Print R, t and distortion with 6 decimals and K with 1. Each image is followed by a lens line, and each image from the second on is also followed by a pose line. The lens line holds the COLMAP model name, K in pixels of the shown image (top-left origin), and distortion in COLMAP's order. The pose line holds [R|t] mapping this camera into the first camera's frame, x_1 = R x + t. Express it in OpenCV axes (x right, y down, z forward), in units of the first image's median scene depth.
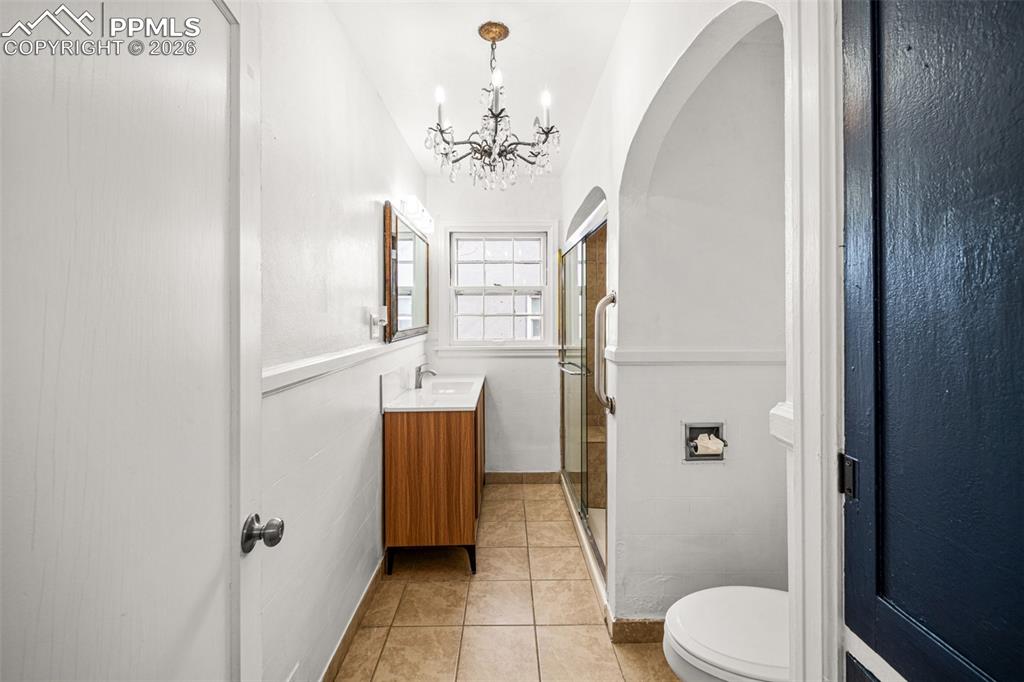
lens RADIAL K [[421.0, 0, 511.5], [0, 421.0, 313.1], [0, 0, 1]] dist [-0.000291, -0.000236]
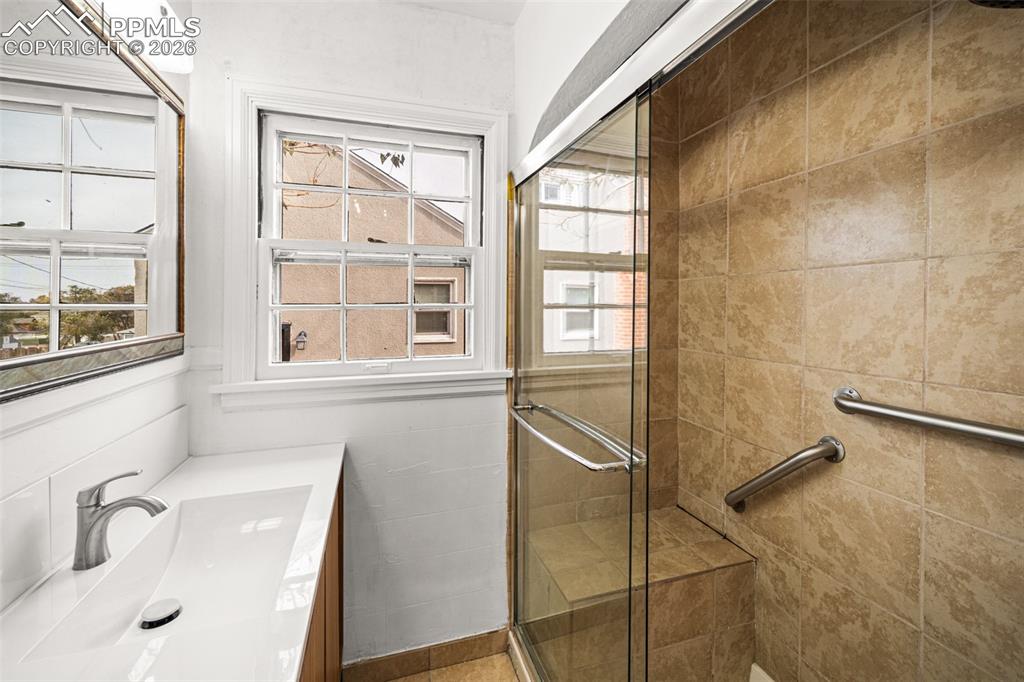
lens RADIAL K [[421.0, 0, 505.8], [0, 421.0, 301.3], [0, 0, 1]] dist [-0.000291, -0.000236]
pose [[0.960405, 0.007703, 0.278502, -0.025368], [-0.007206, 0.999970, -0.002808, -0.000868], [-0.278515, 0.000690, 0.960432, 0.532205]]
